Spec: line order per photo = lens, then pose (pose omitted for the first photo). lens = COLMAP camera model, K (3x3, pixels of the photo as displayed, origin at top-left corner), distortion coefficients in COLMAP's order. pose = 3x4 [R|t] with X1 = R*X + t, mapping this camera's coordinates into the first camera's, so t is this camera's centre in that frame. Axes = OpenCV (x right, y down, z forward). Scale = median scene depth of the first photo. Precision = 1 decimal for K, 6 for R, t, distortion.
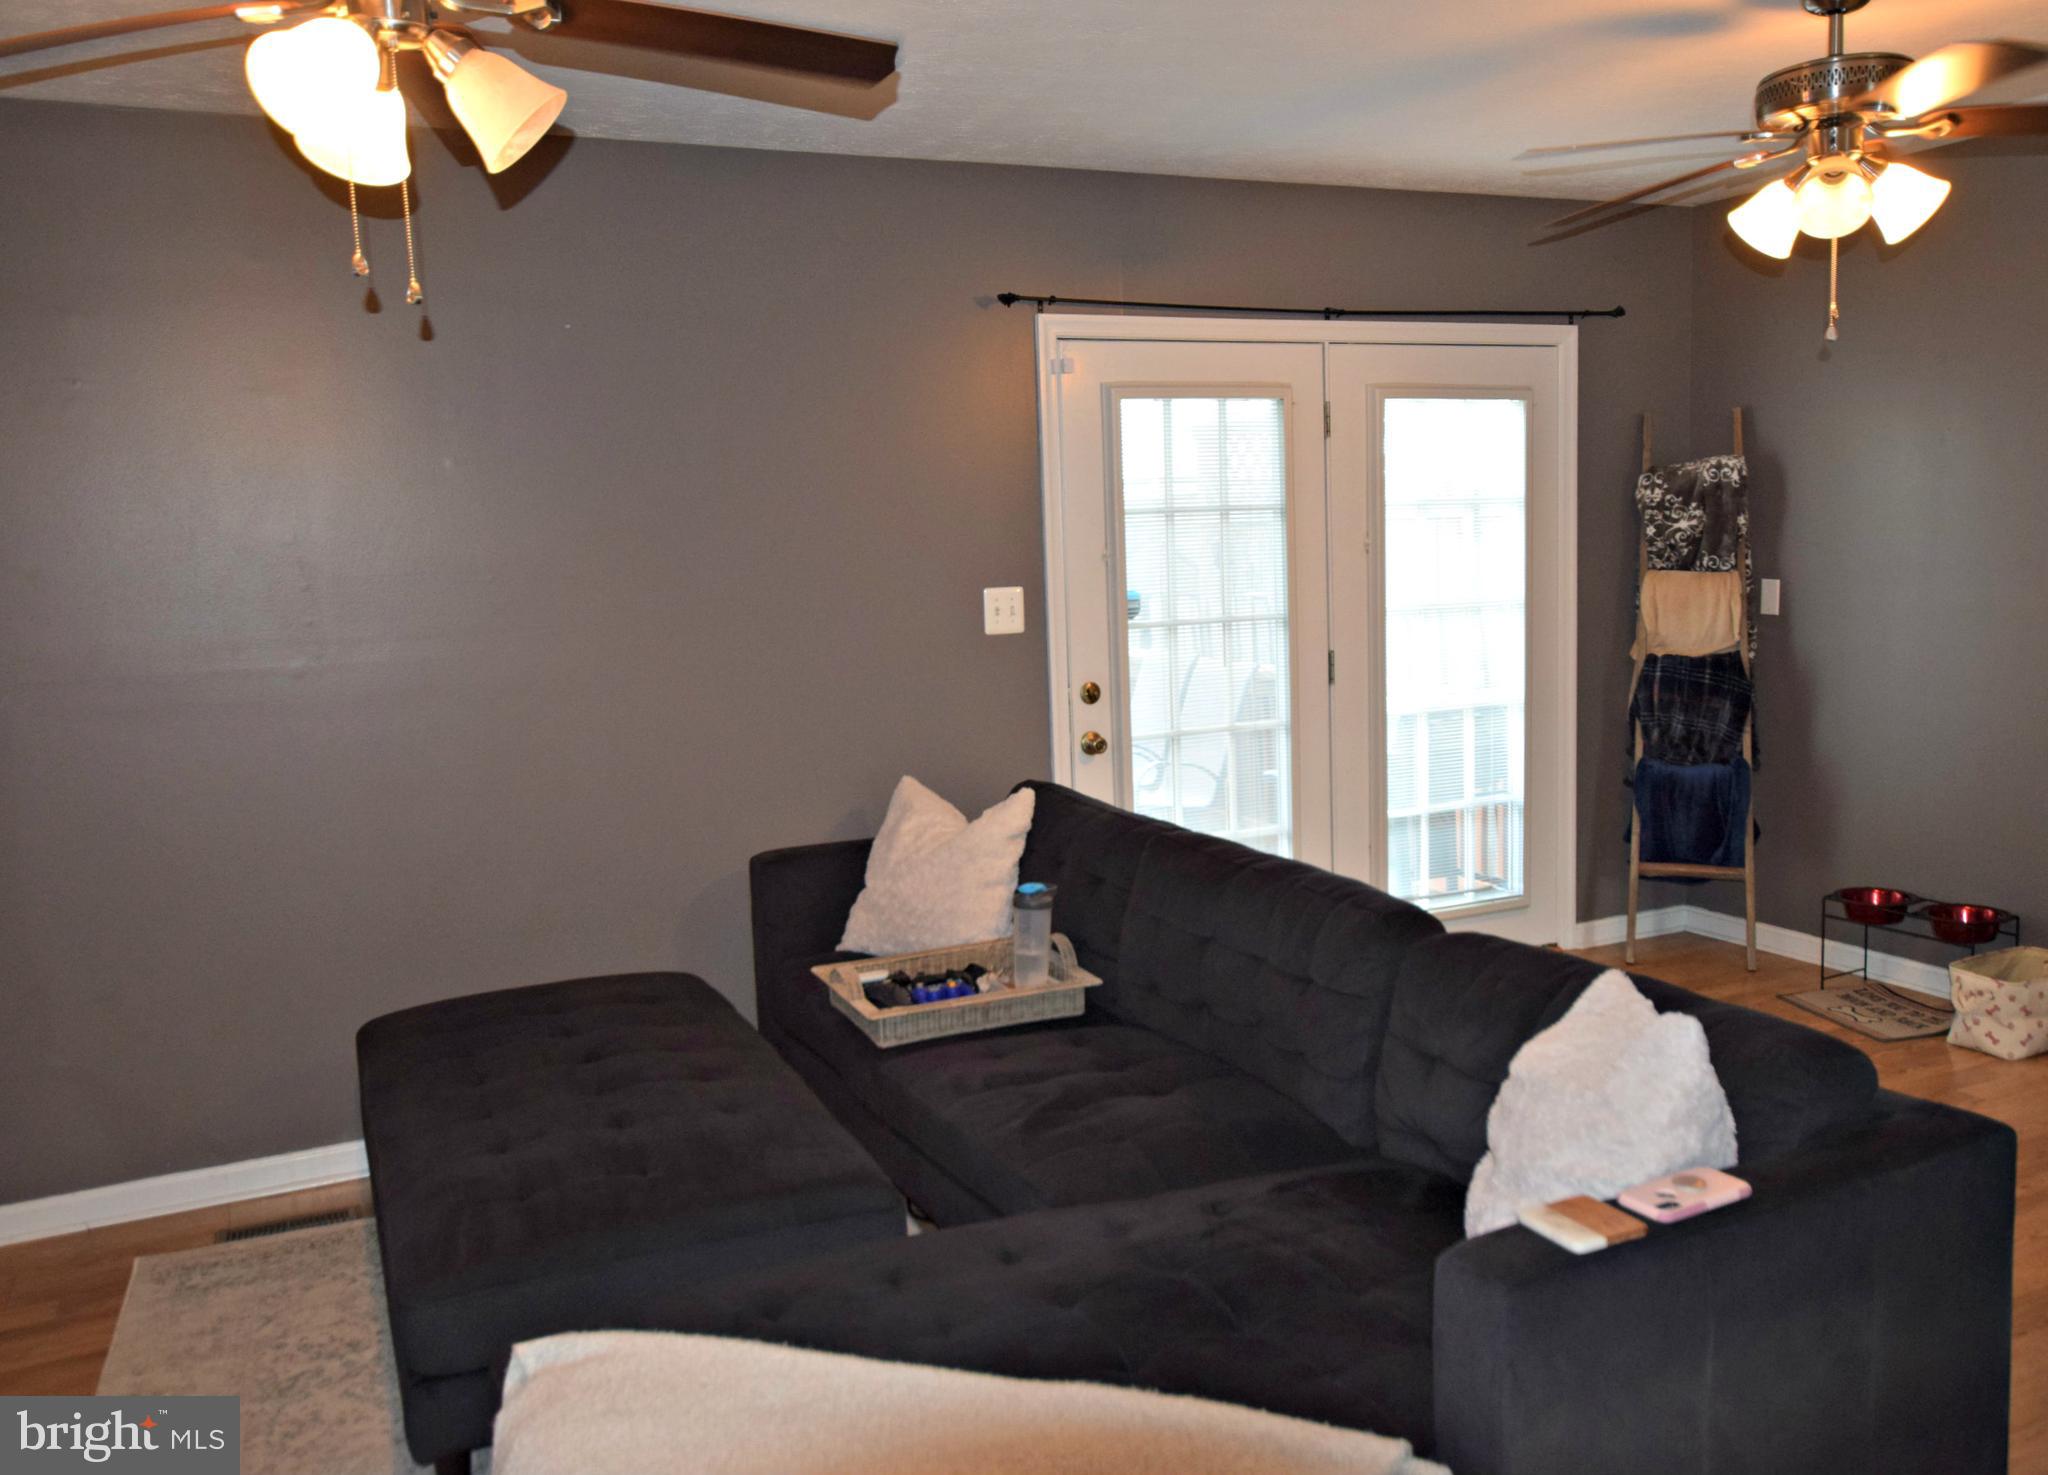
lens RADIAL K [[1586.3, 0, 1024.0], [0, 1586.3, 737.5], [0, 0, 1]] dist [-0.008994, -0.001314]
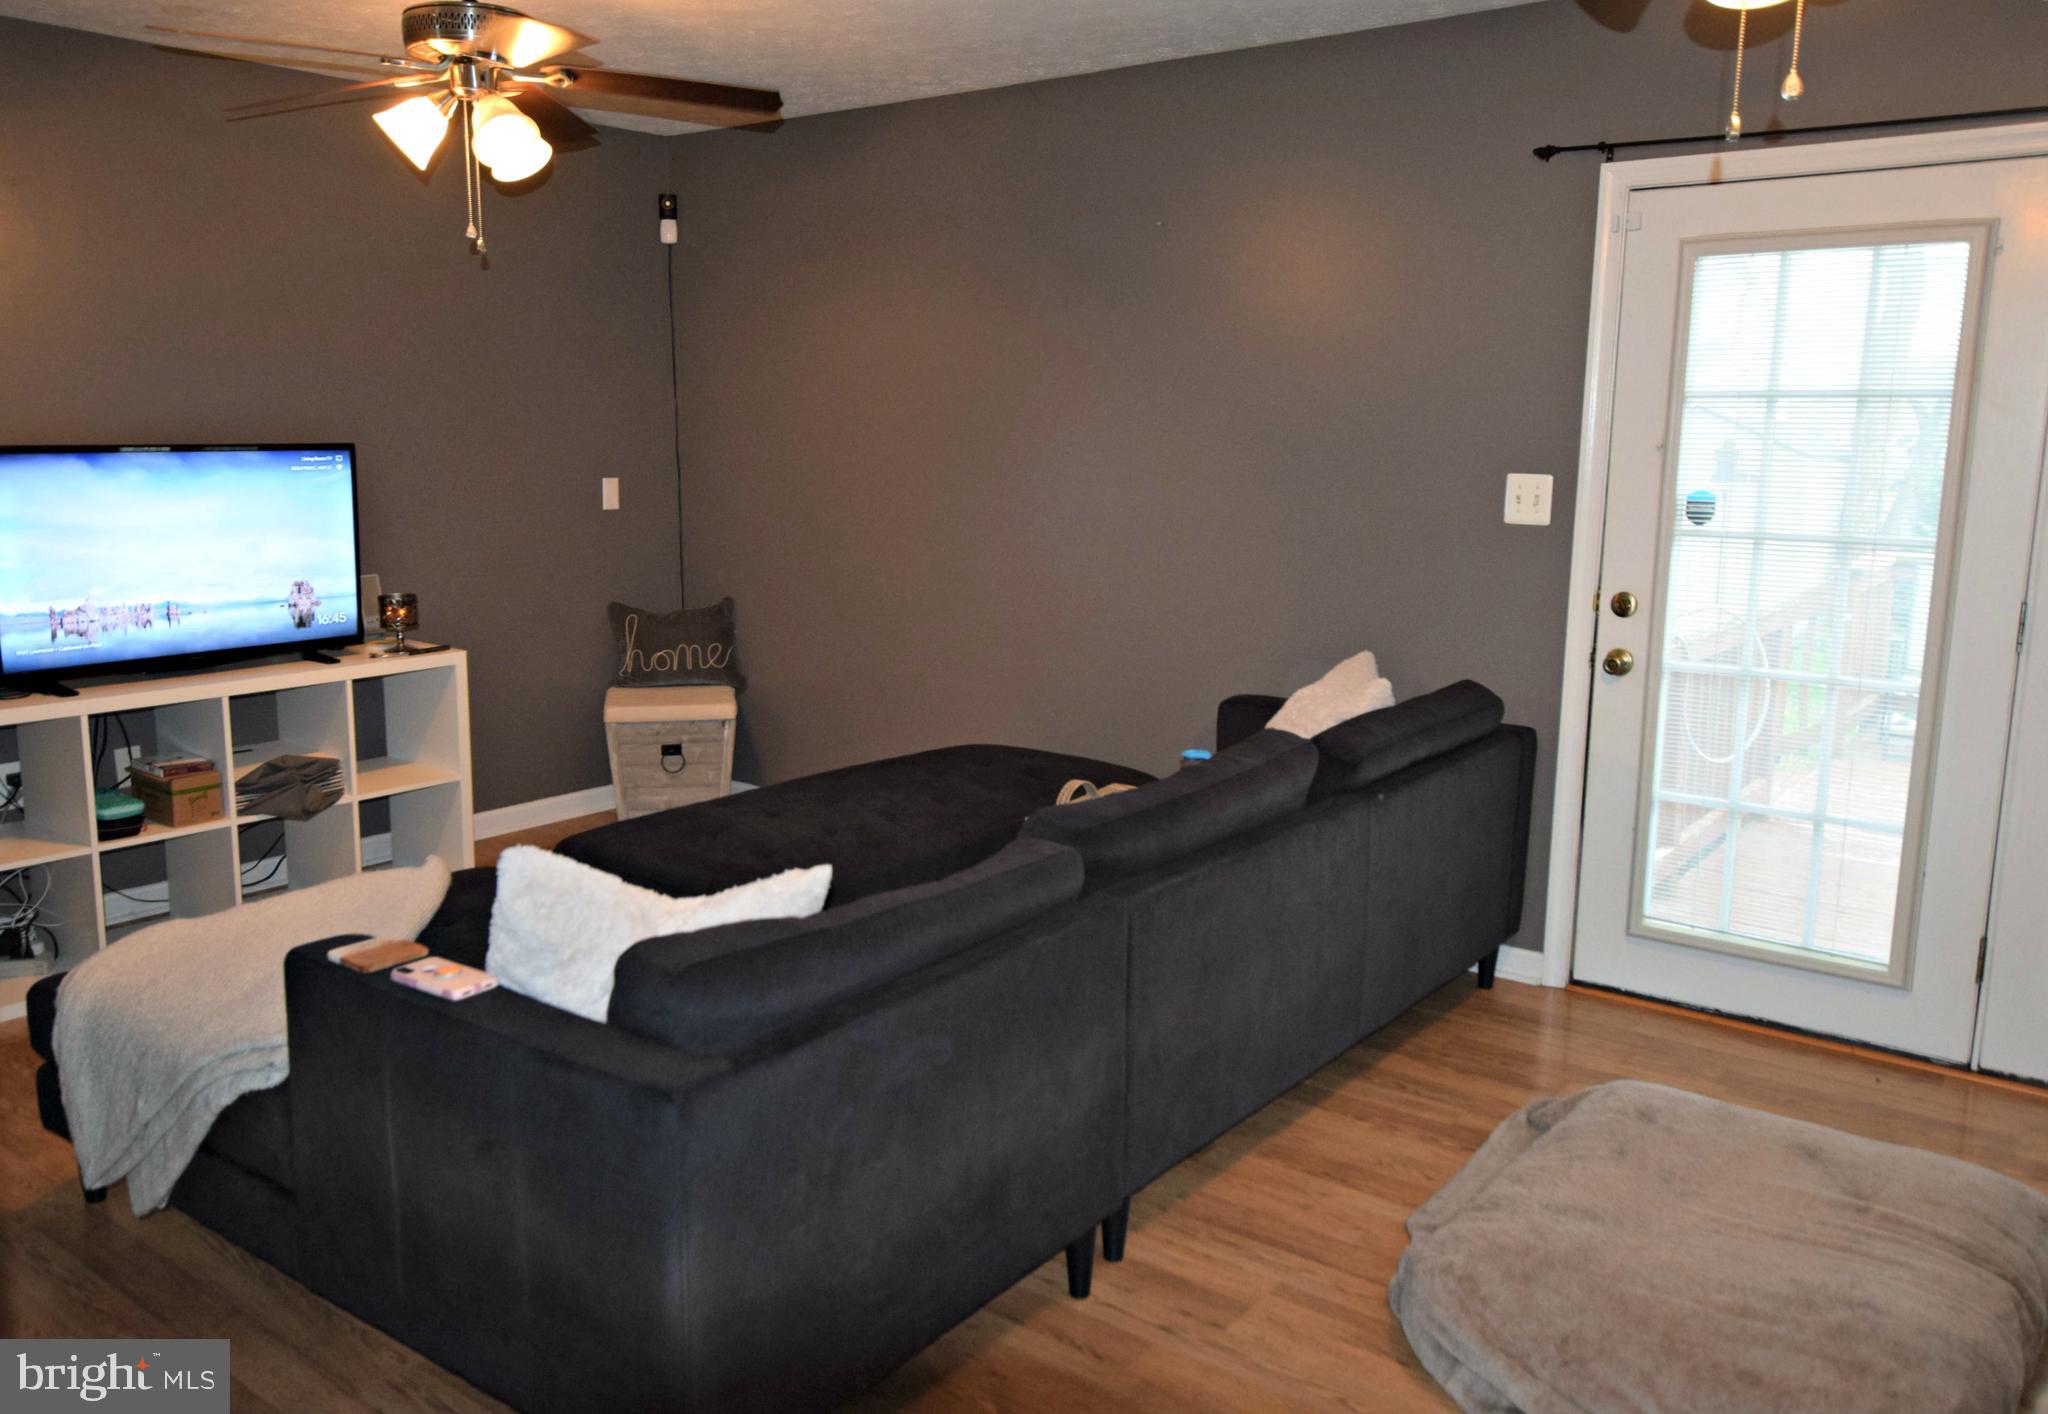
lens RADIAL K [[1616.5, 0, 1024.0], [0, 1616.5, 707.0], [0, 0, 1]] dist [0.012547, 0.002528]
pose [[0.483245, 0.196336, -0.853186, 0.666729], [-0.134604, 0.979604, 0.149188, -0.062525], [0.865076, 0.042748, 0.499817, 0.283060]]
